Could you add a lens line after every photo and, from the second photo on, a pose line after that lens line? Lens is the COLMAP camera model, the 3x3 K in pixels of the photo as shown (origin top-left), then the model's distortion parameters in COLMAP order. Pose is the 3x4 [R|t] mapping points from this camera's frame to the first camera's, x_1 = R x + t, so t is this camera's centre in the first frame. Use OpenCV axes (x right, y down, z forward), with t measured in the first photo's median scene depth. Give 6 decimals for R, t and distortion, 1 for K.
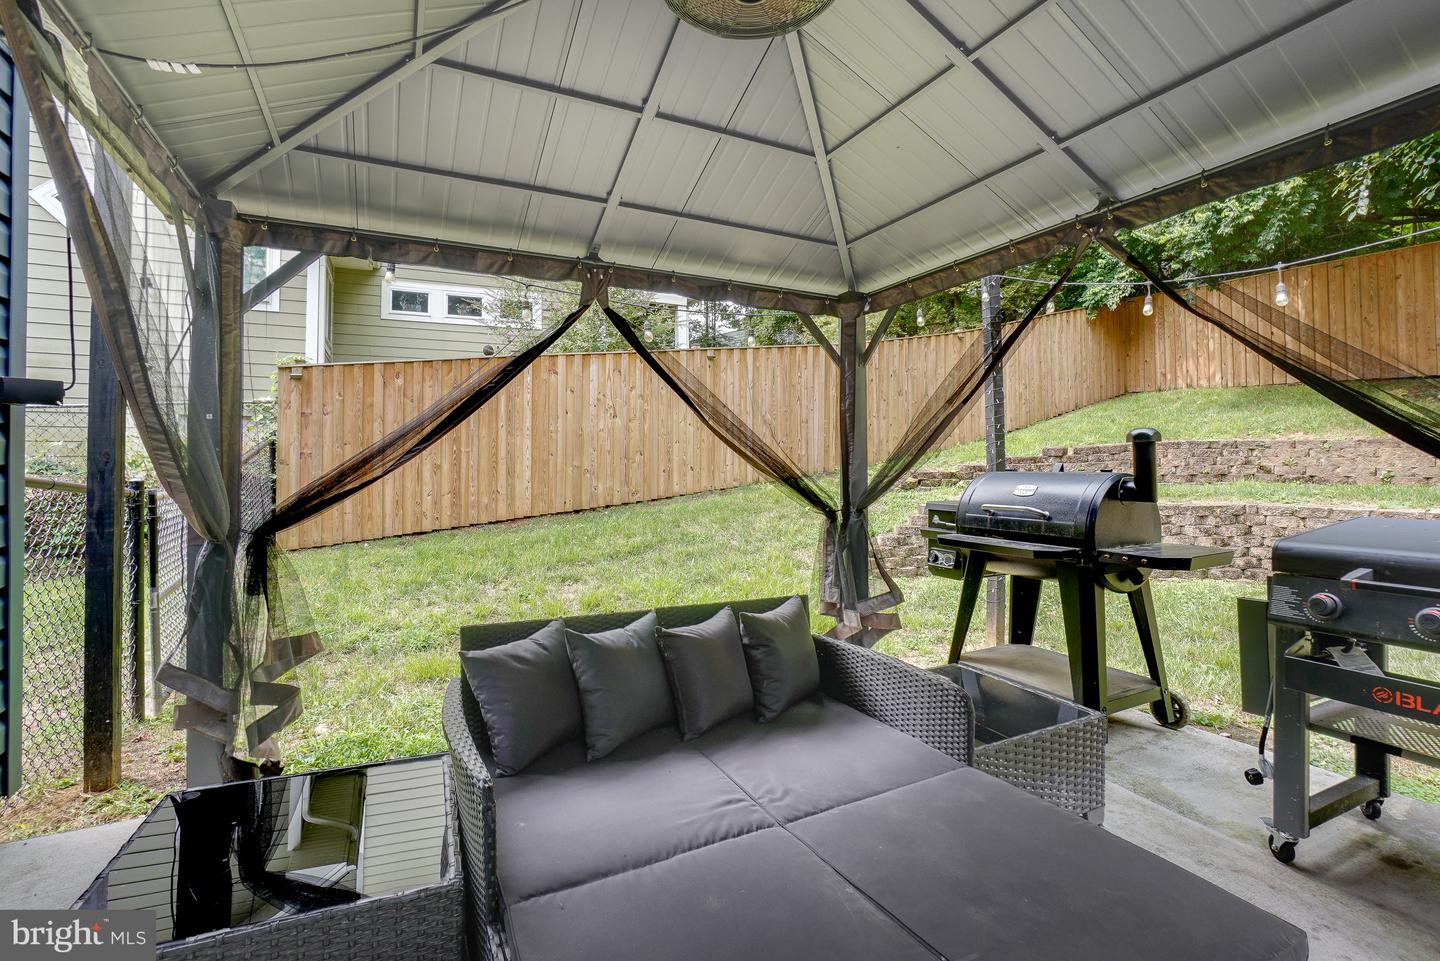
lens RADIAL K [[642.4, 0, 723.9], [0, 642.4, 471.5], [0, 0, 1]] dist [-0.035263, 0.003257]
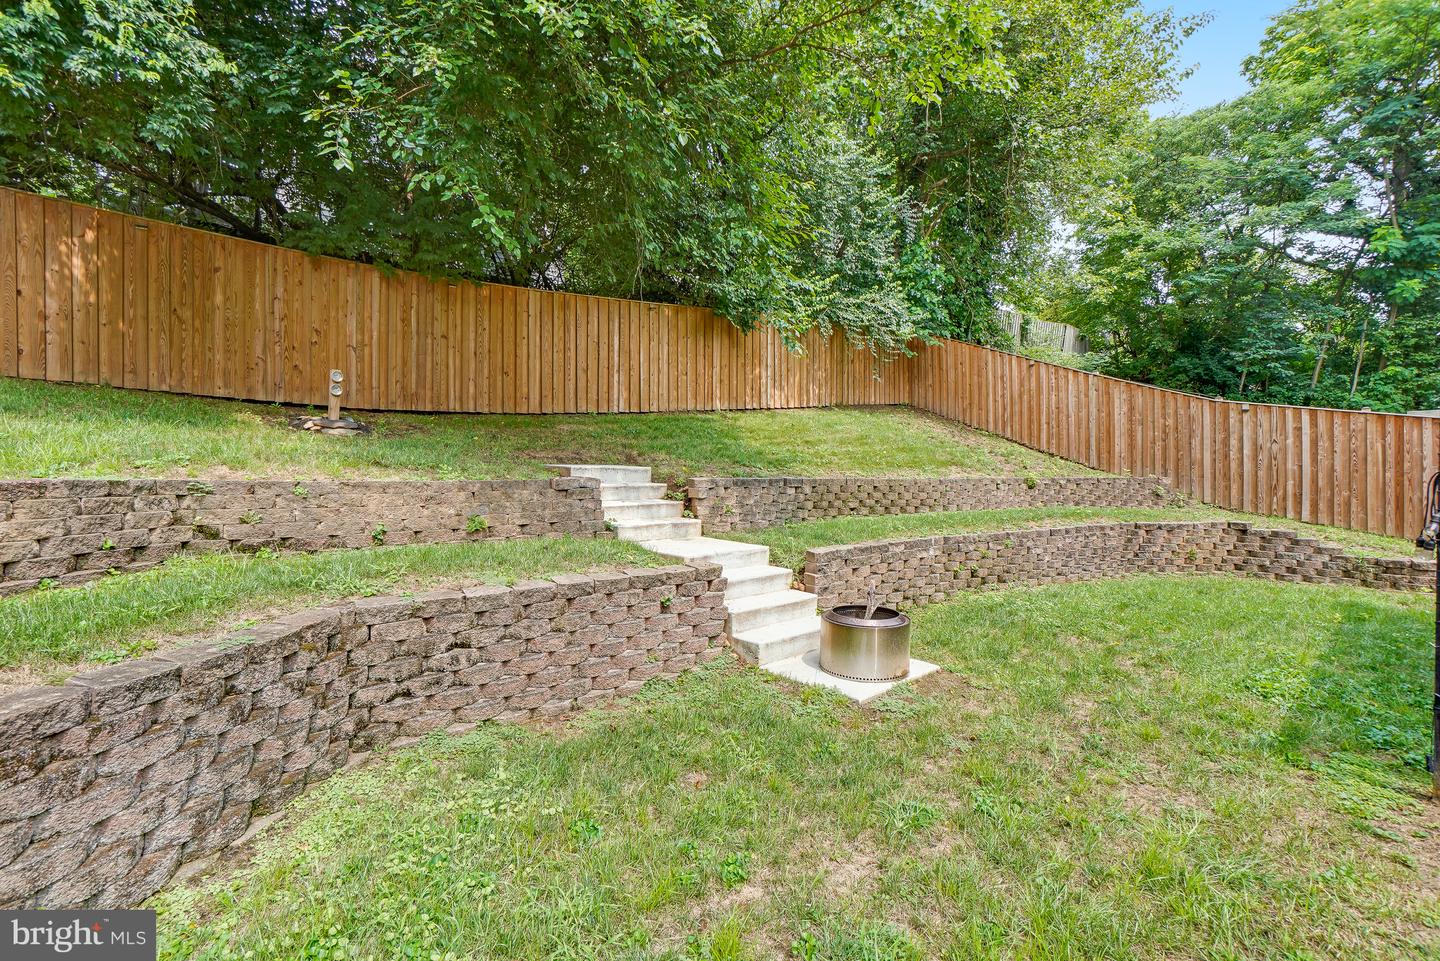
lens RADIAL K [[642.4, 0, 719.2], [0, 642.4, 475.2], [0, 0, 1]] dist [-0.035263, 0.003257]
pose [[-0.218512, 0.007495, 0.975805, 0.209516], [0.017706, 0.999836, -0.003715, -0.044981], [-0.975674, 0.016466, -0.218609, 0.681643]]
